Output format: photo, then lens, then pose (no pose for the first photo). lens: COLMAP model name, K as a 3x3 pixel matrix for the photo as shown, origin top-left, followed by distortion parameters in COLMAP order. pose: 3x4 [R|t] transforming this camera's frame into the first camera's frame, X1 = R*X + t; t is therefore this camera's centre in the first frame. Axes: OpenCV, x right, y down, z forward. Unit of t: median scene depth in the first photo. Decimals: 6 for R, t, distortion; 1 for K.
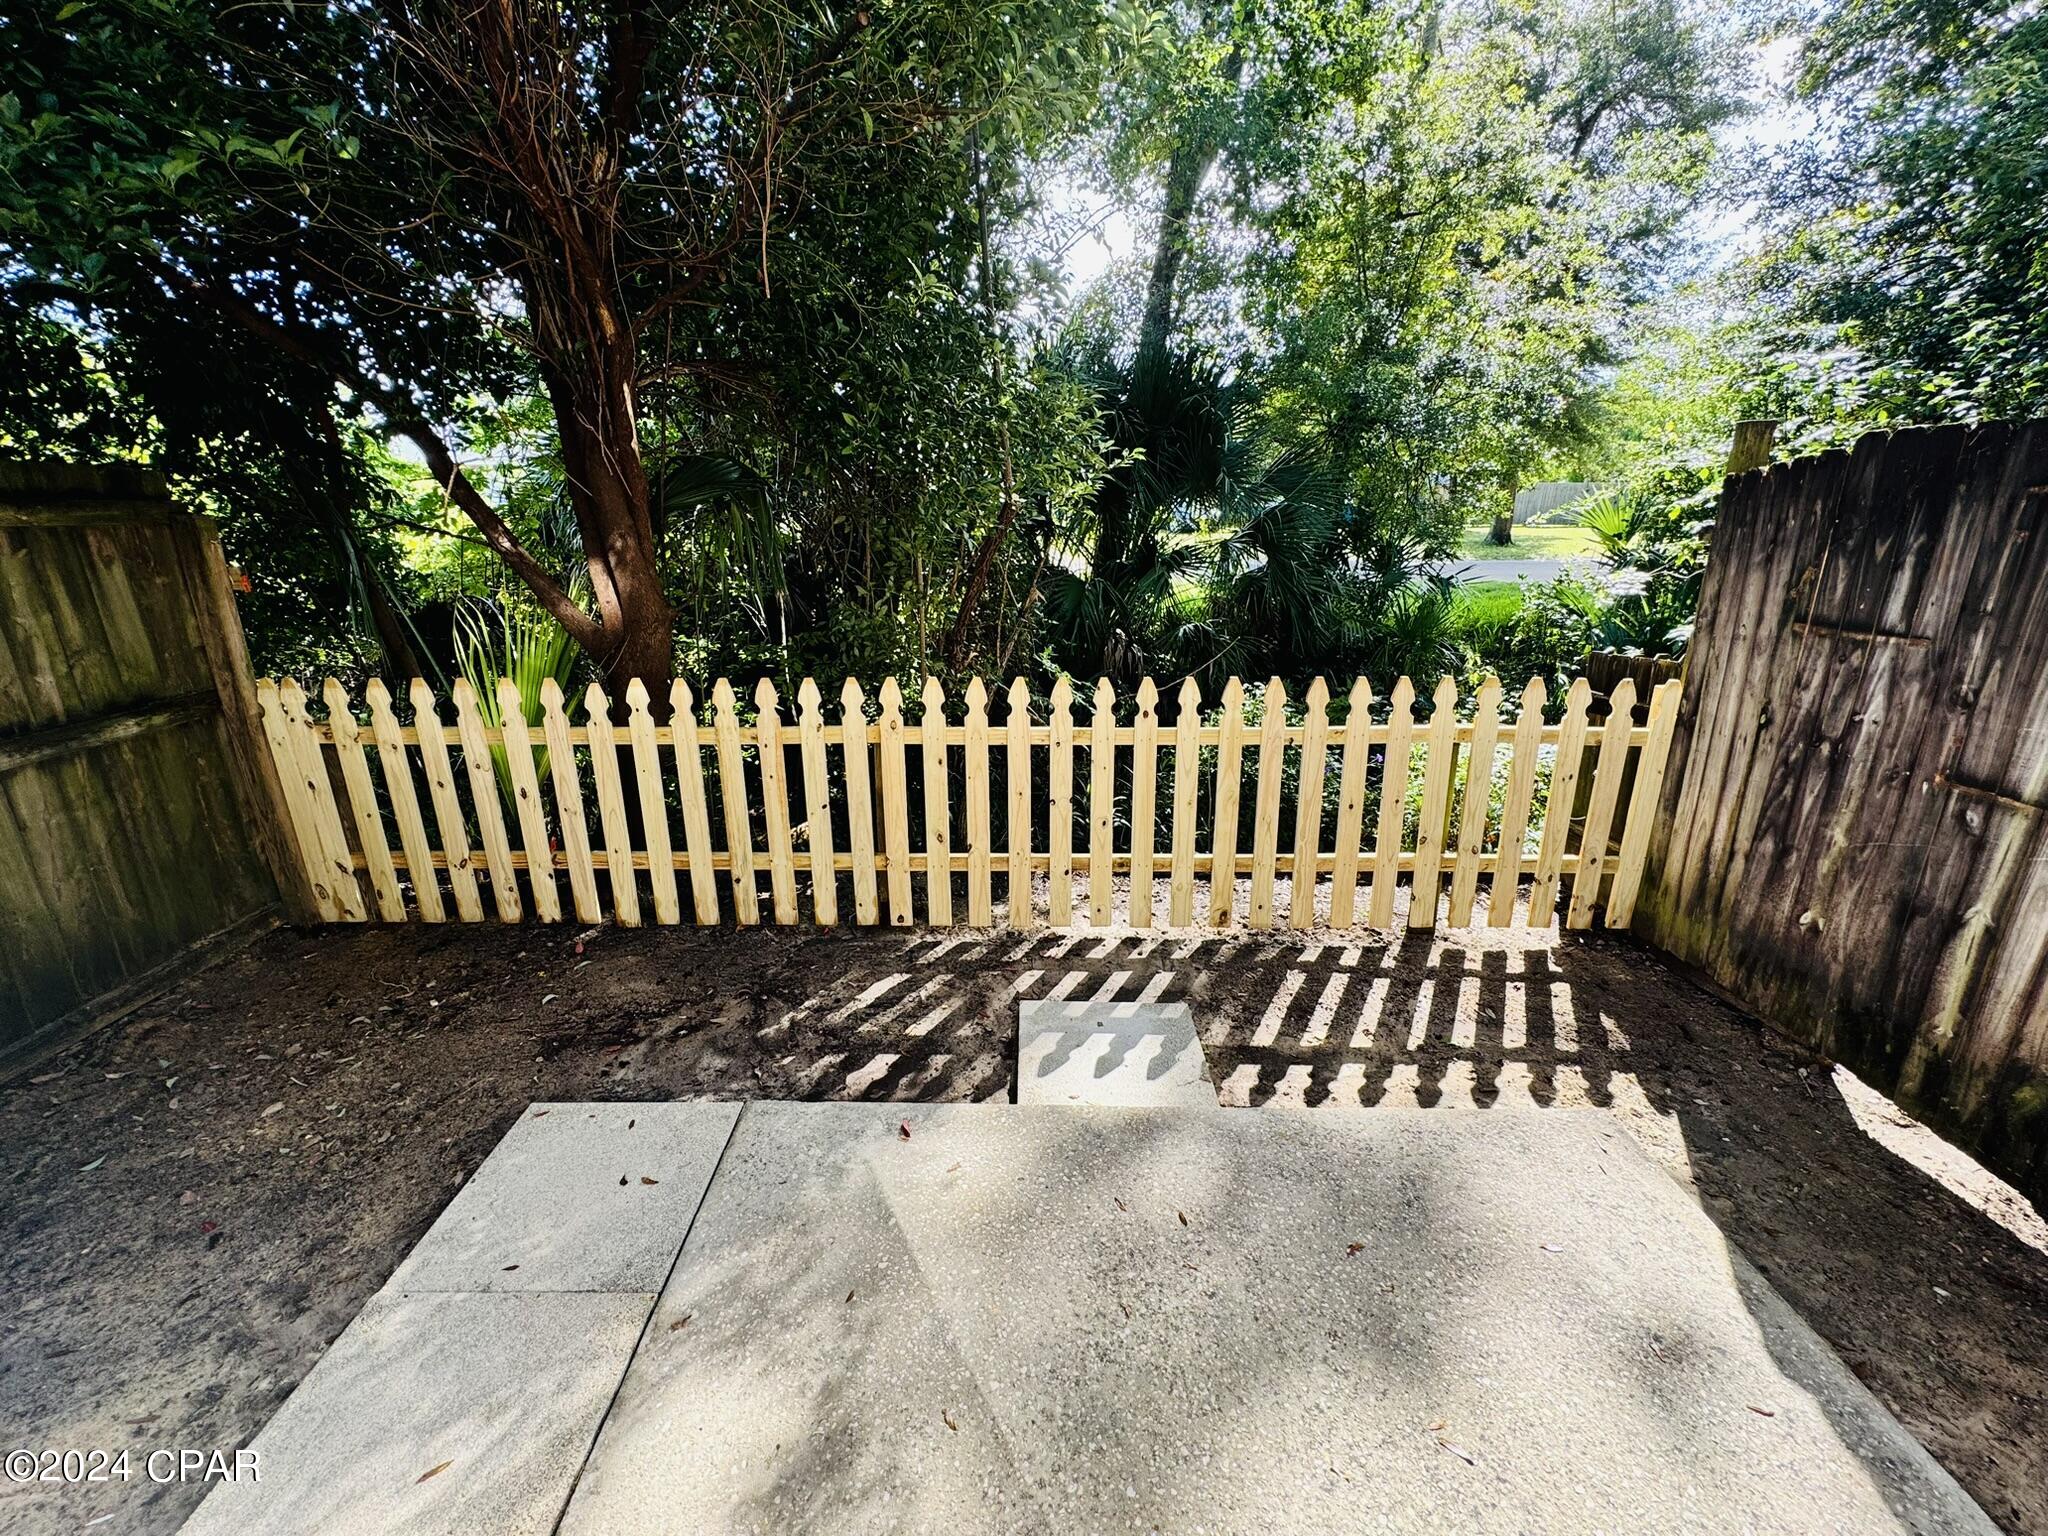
lens RADIAL K [[816.5, 0, 1019.9], [0, 816.5, 767.6], [0, 0, 1]] dist [-0.001839, 0.000425]
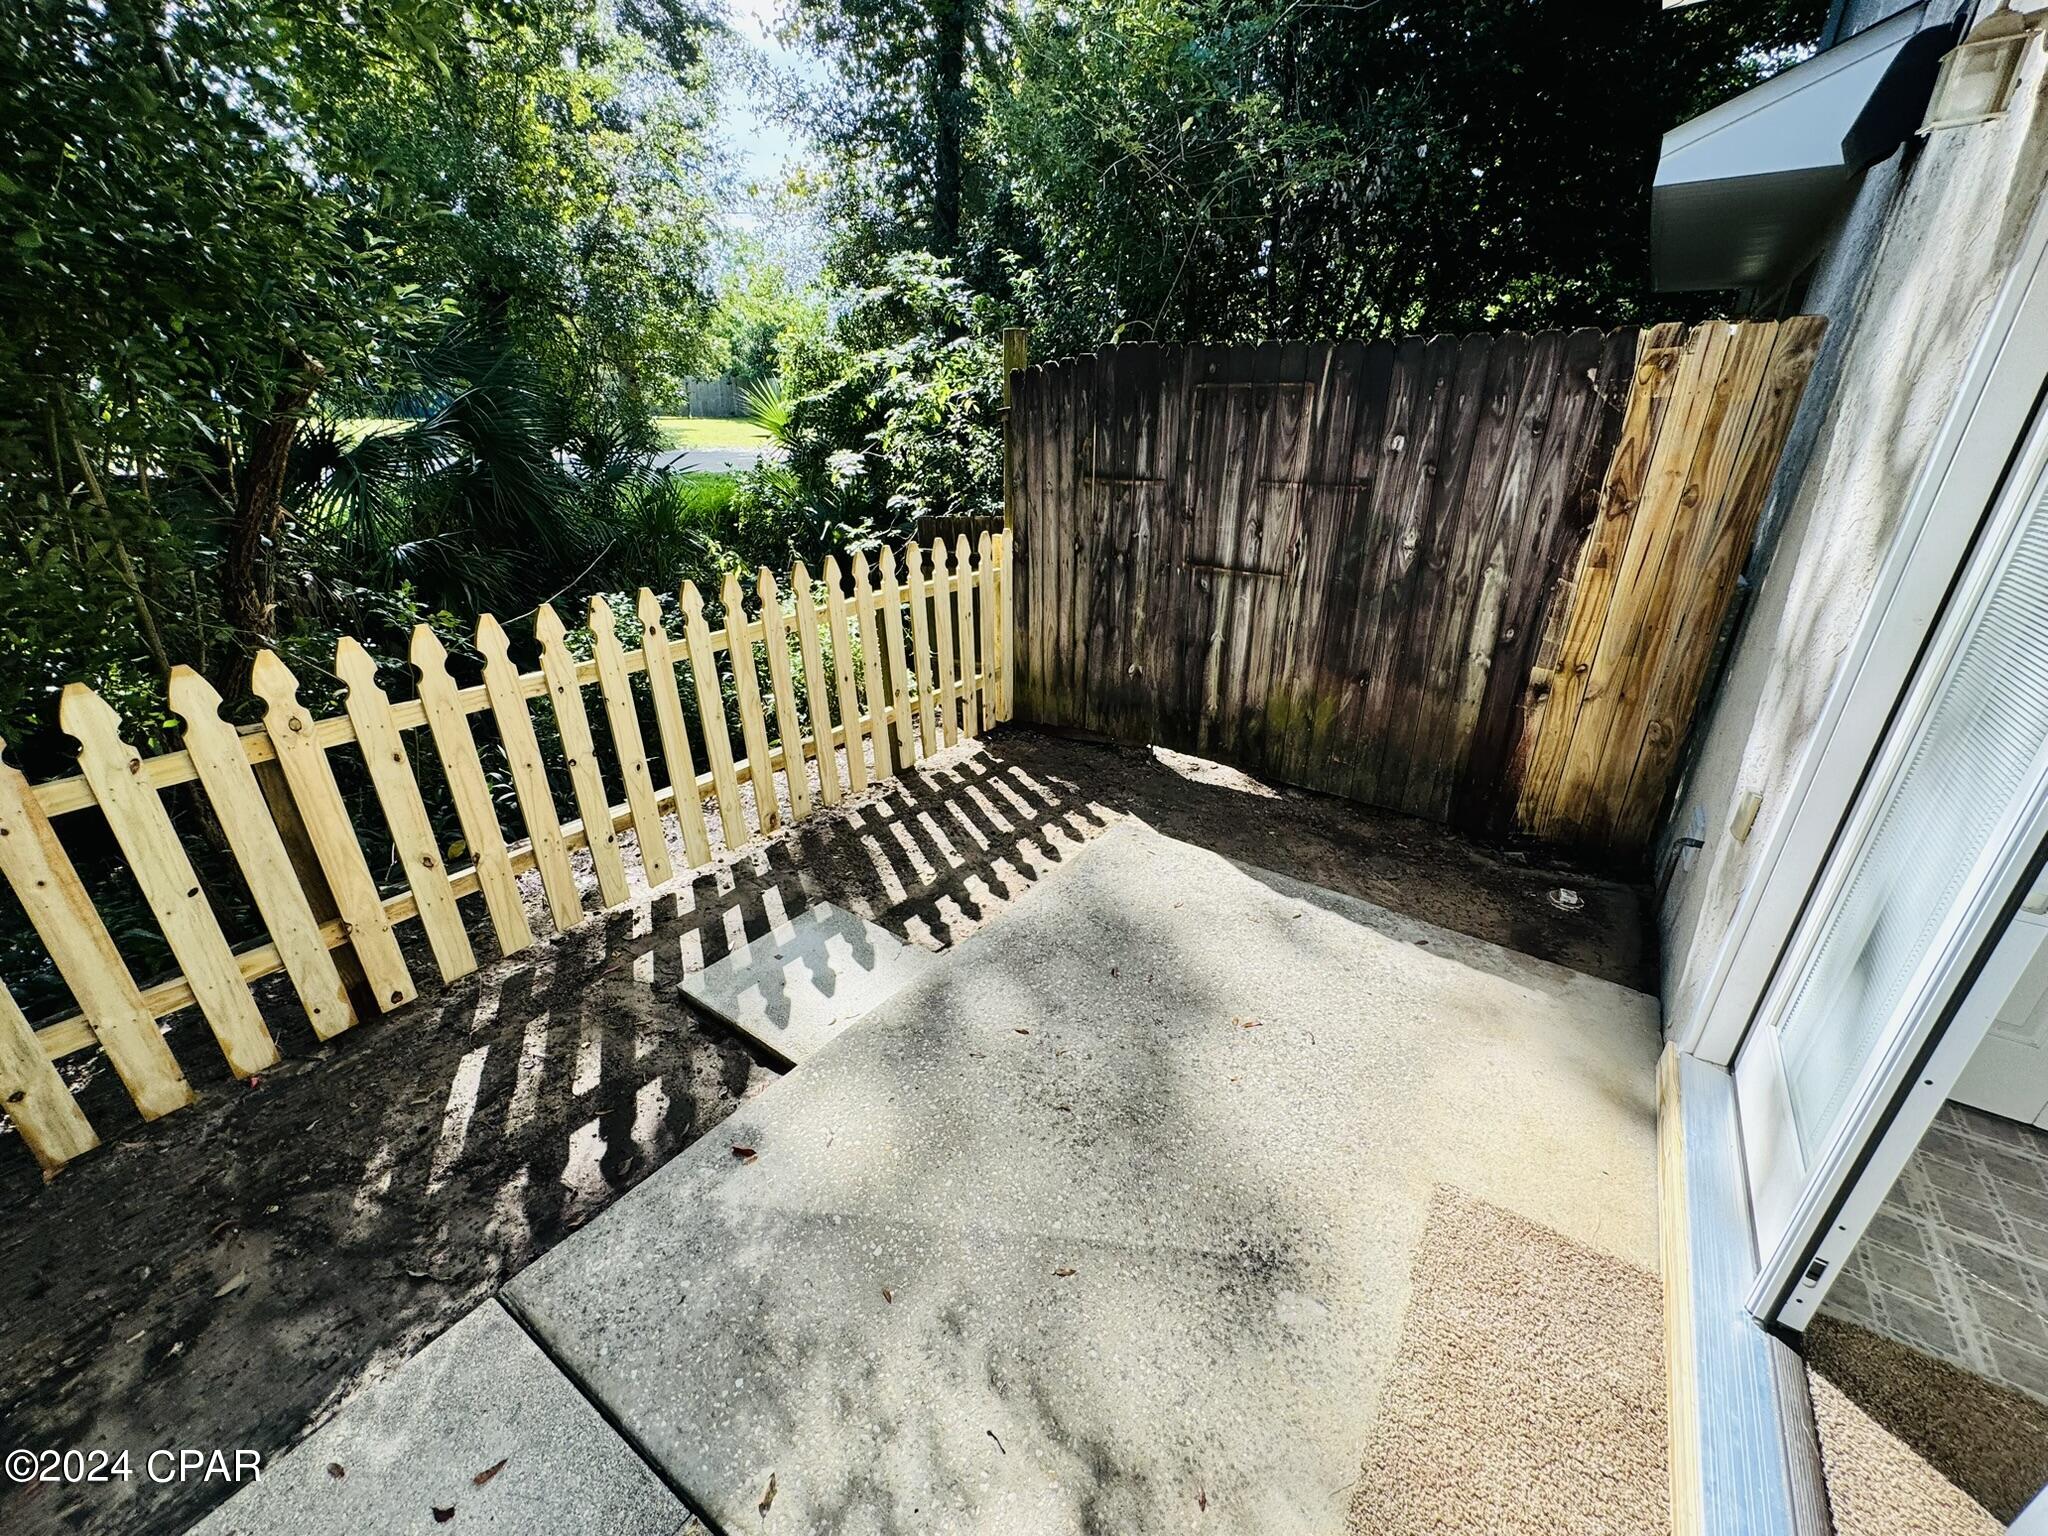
lens RADIAL K [[816.5, 0, 1019.9], [0, 816.5, 767.6], [0, 0, 1]] dist [-0.001839, 0.000425]
pose [[0.569928, -0.321057, 0.756376, -0.367960], [0.231308, 0.945969, 0.227242, -0.038816], [-0.788466, 0.045444, 0.613397, 0.189068]]
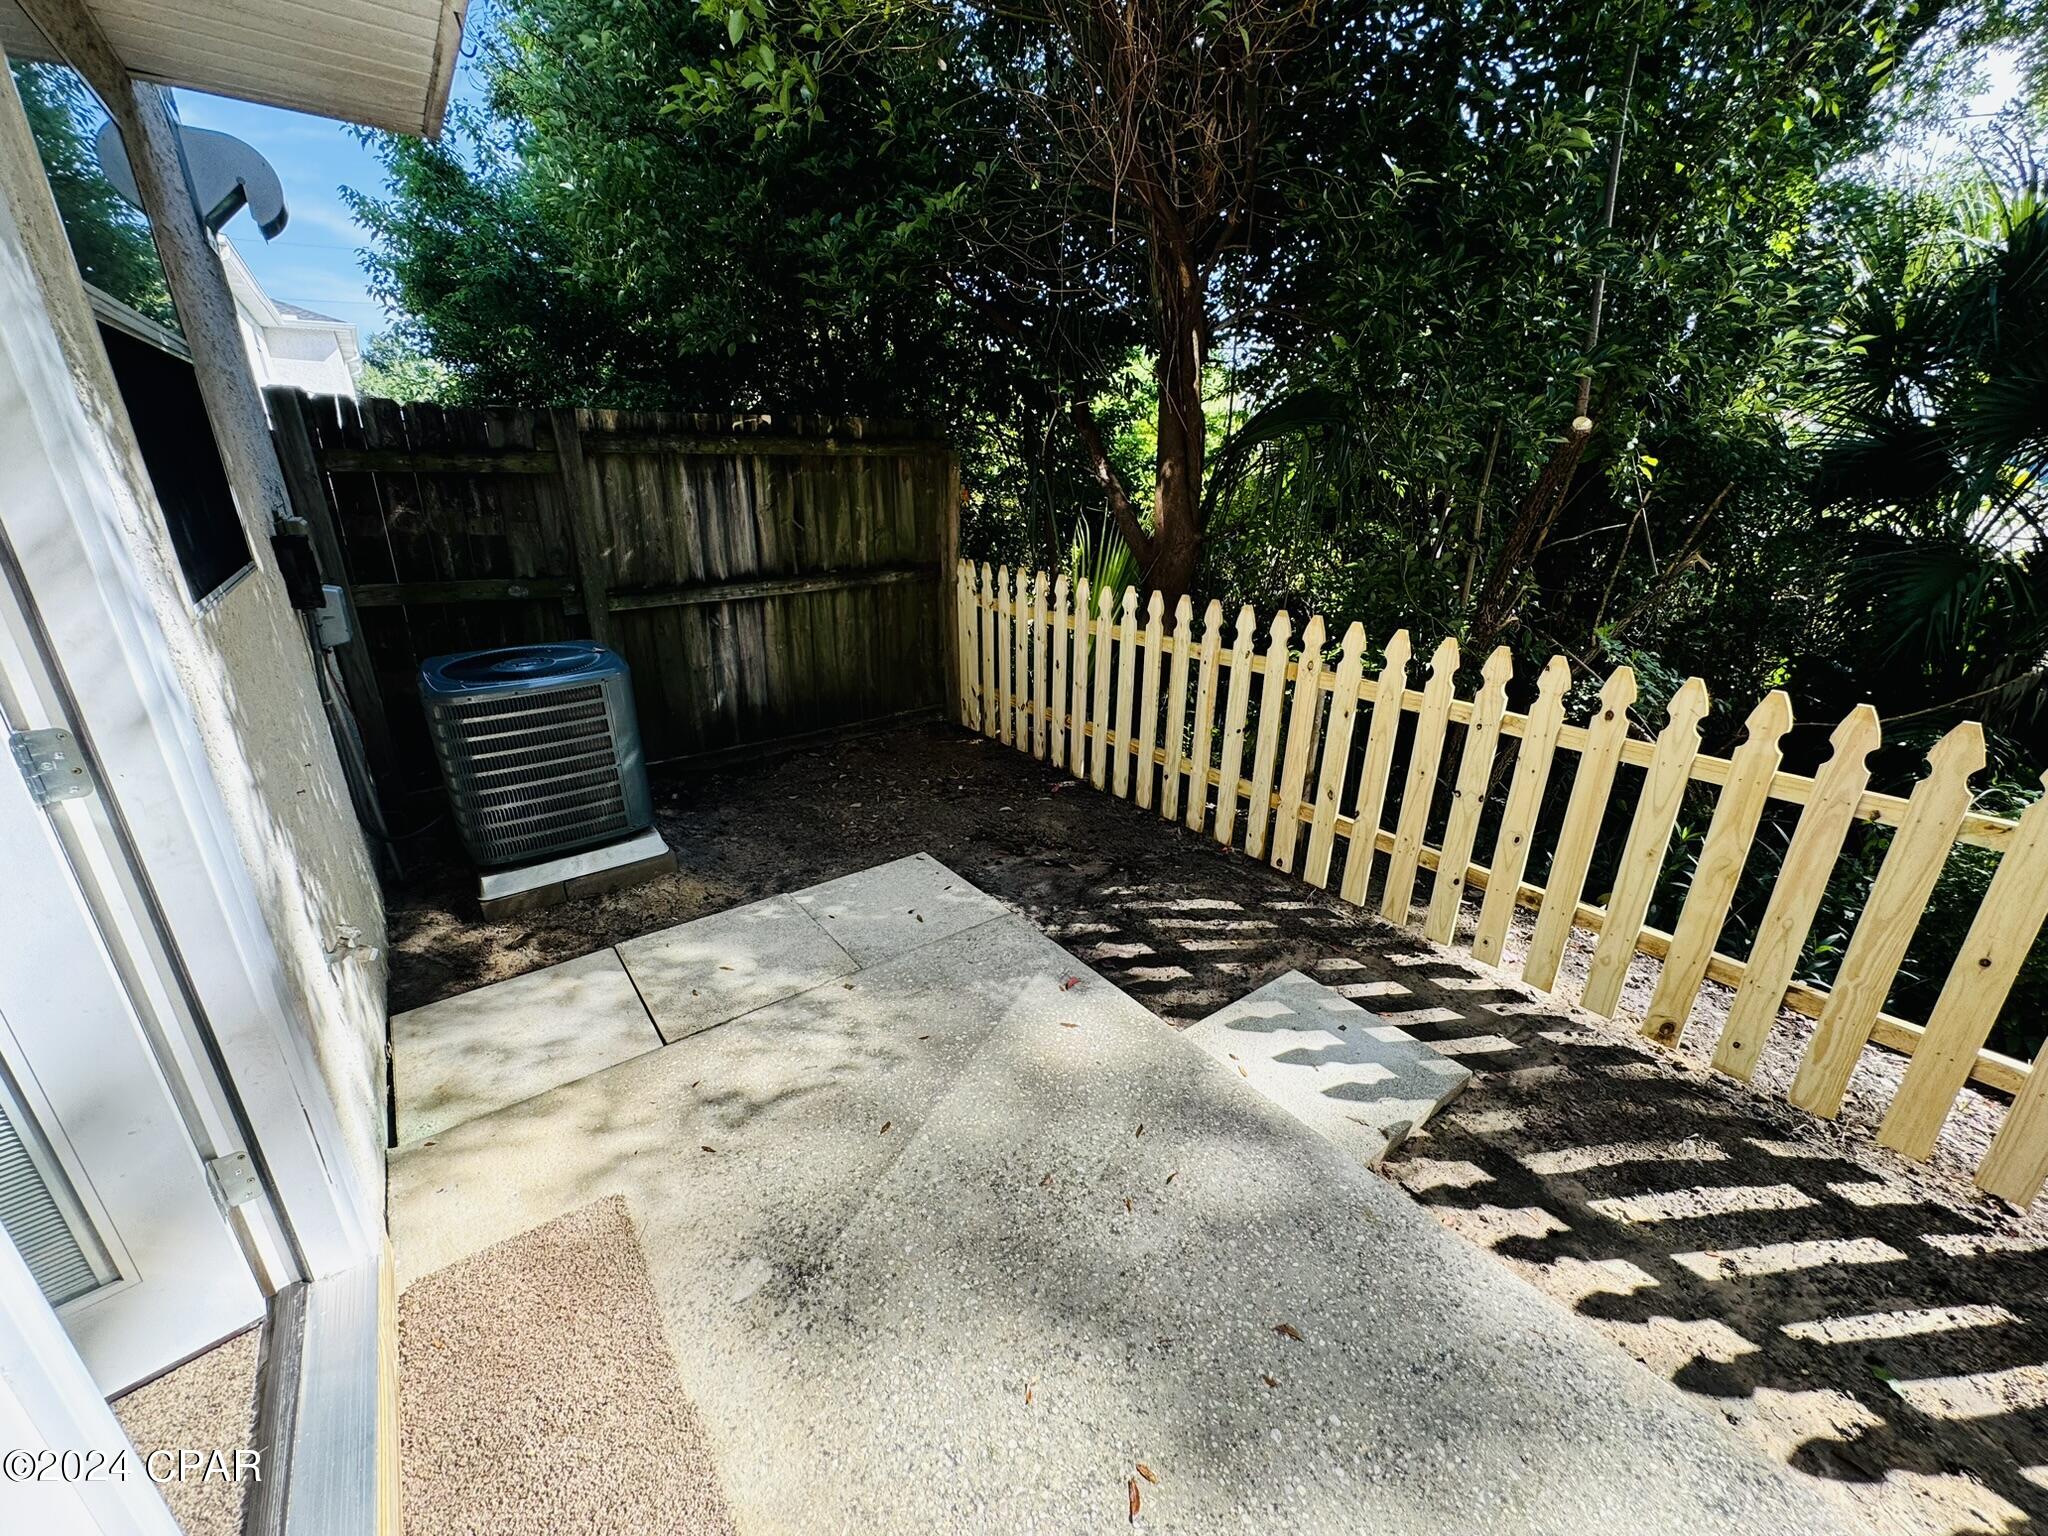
lens RADIAL K [[816.5, 0, 1019.9], [0, 816.5, 767.6], [0, 0, 1]] dist [-0.001839, 0.000425]
pose [[0.599083, 0.281776, -0.749468, 0.452927], [-0.240090, 0.956177, 0.167576, -0.017943], [0.763843, 0.079548, 0.640481, 0.141265]]
